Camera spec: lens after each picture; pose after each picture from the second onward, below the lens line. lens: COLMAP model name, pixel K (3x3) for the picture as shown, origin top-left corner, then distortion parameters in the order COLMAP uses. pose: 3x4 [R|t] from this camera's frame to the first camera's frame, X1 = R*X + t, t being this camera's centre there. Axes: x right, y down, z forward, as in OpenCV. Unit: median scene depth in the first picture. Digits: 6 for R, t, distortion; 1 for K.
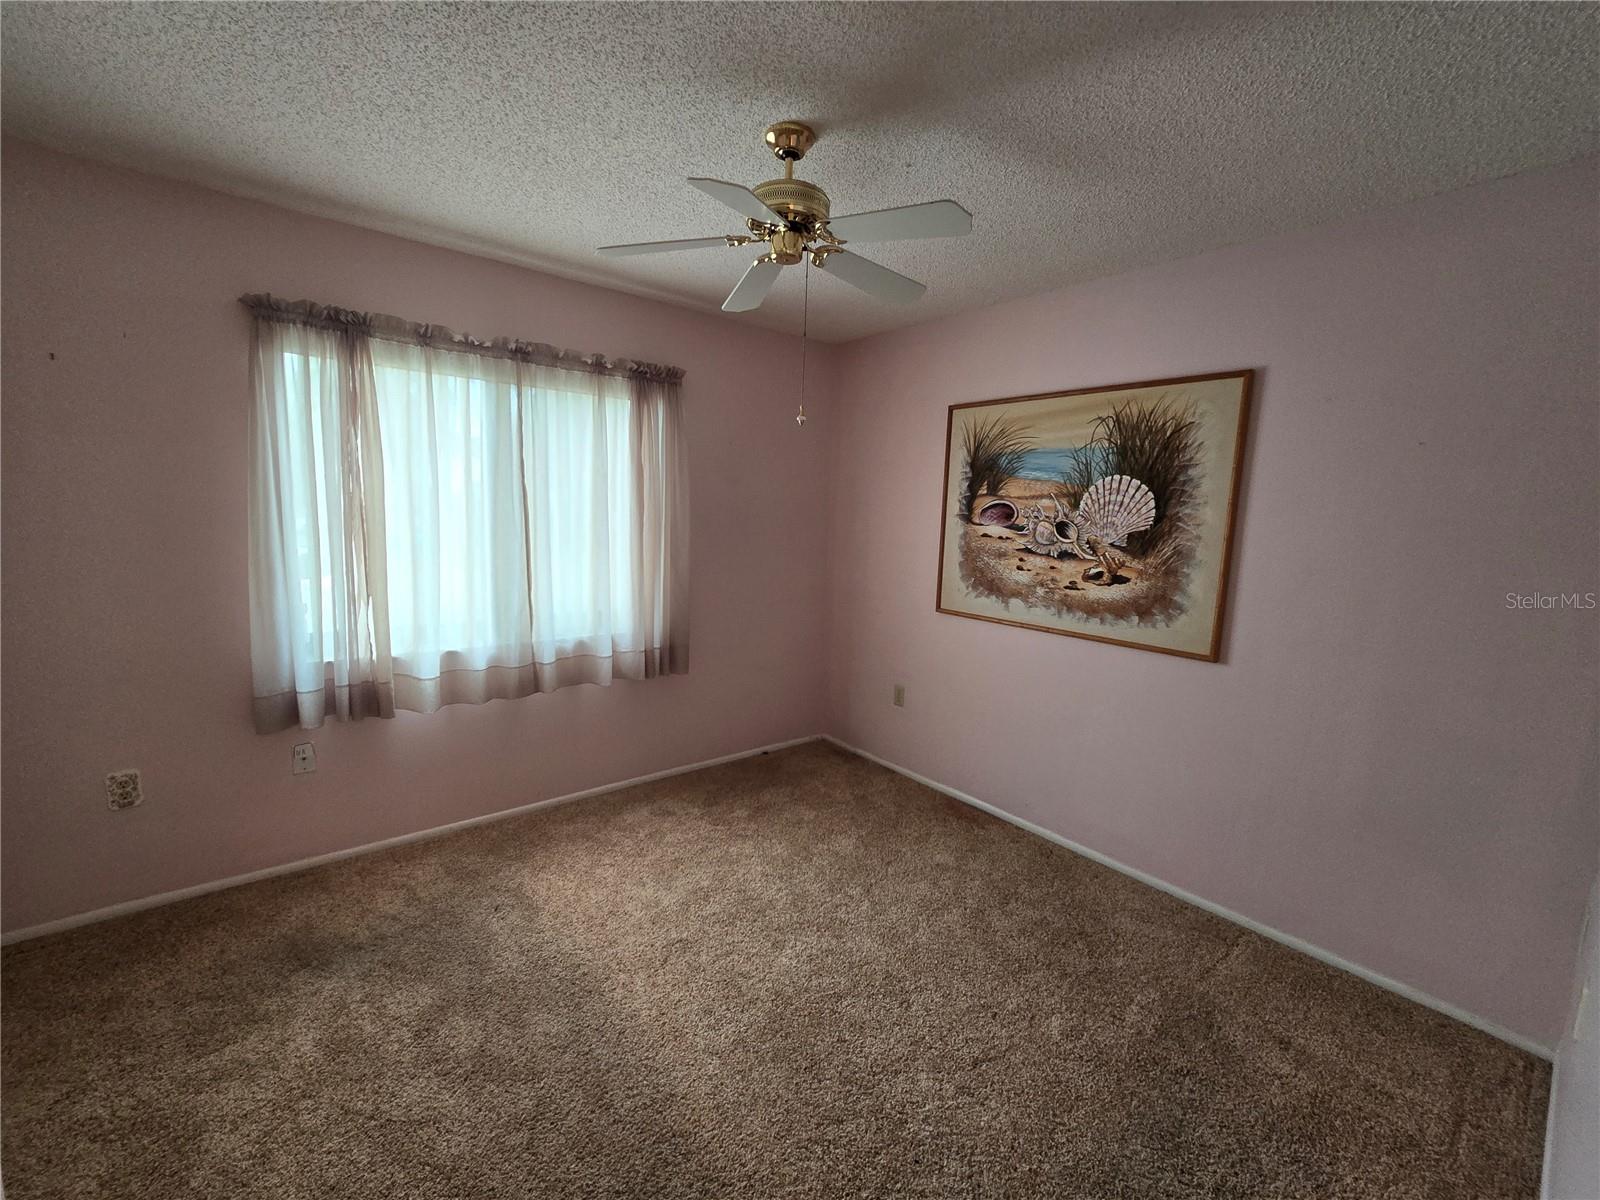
lens RADIAL K [[655.4, 0, 786.9], [0, 655.4, 599.3], [0, 0, 1]] dist [-0.004470, 0.000003]
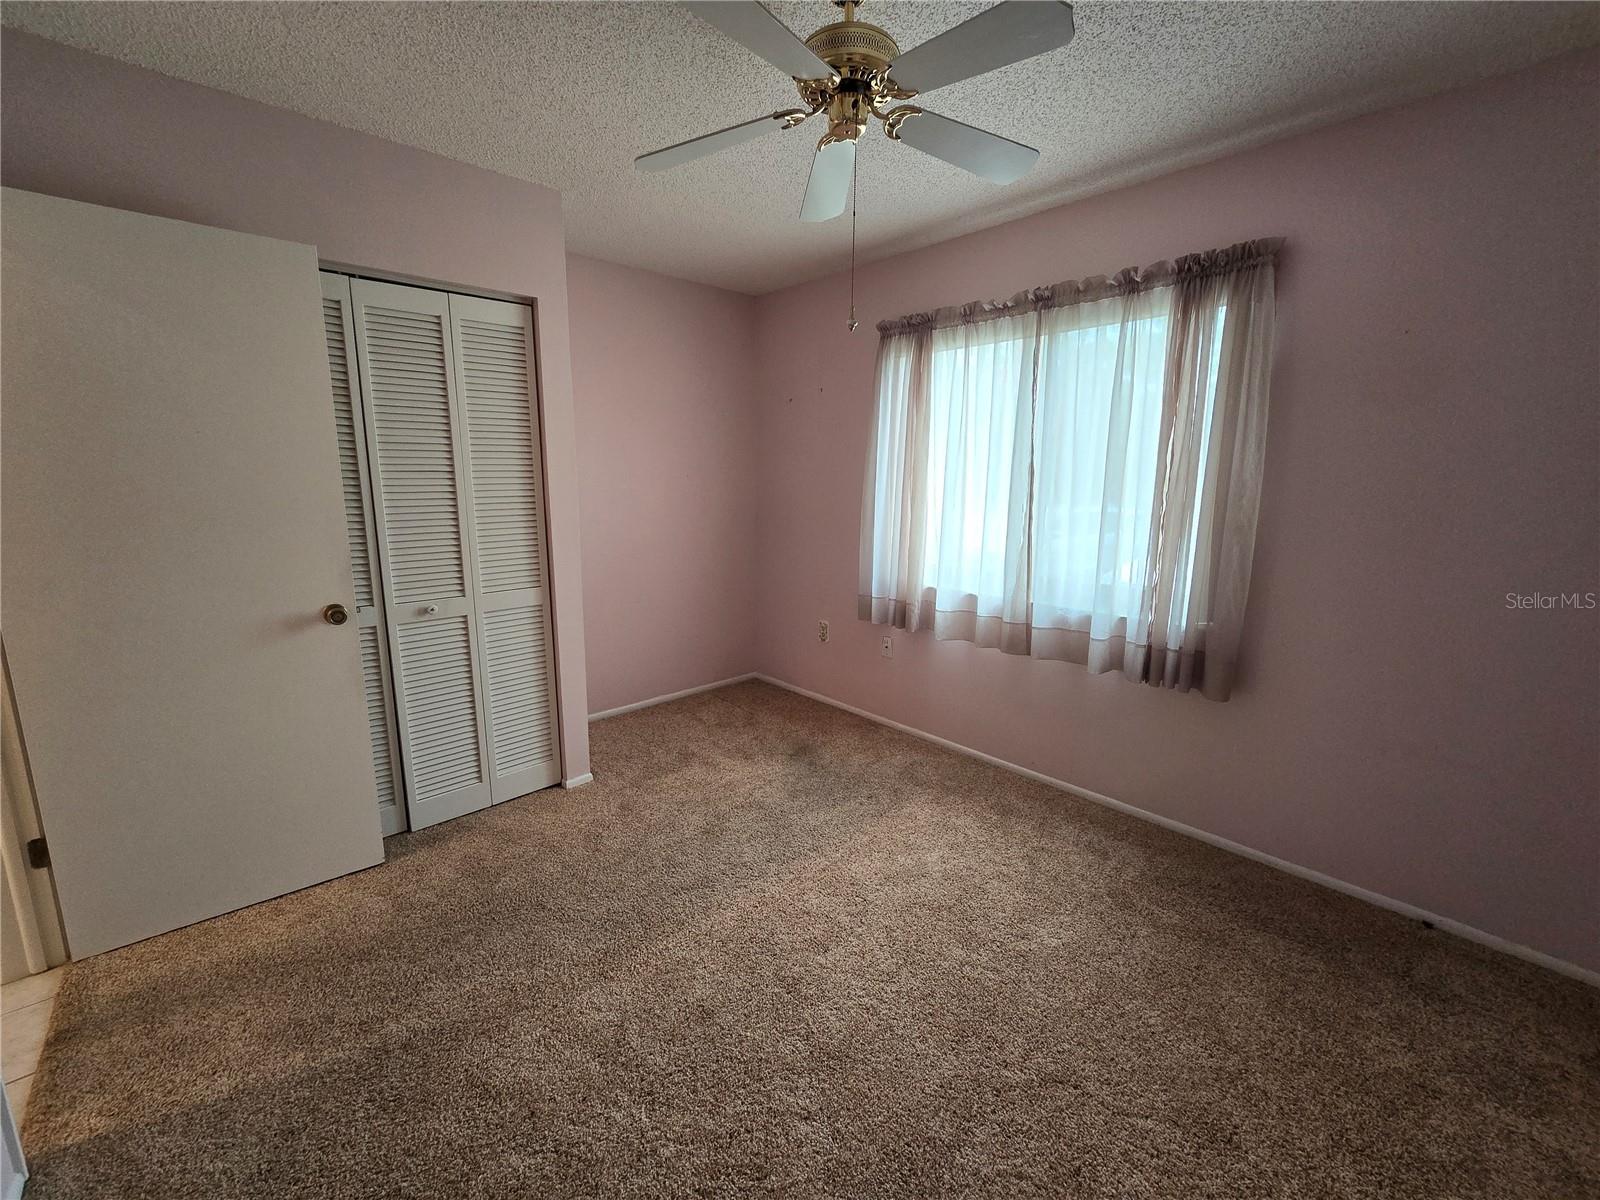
lens RADIAL K [[655.4, 0, 787.3], [0, 655.4, 593.4], [0, 0, 1]] dist [-0.004470, 0.000003]
pose [[0.059968, 0.150374, -0.986809, 0.566732], [-0.137355, 0.980427, 0.141054, -0.037127], [0.988705, 0.127085, 0.079449, 0.586343]]
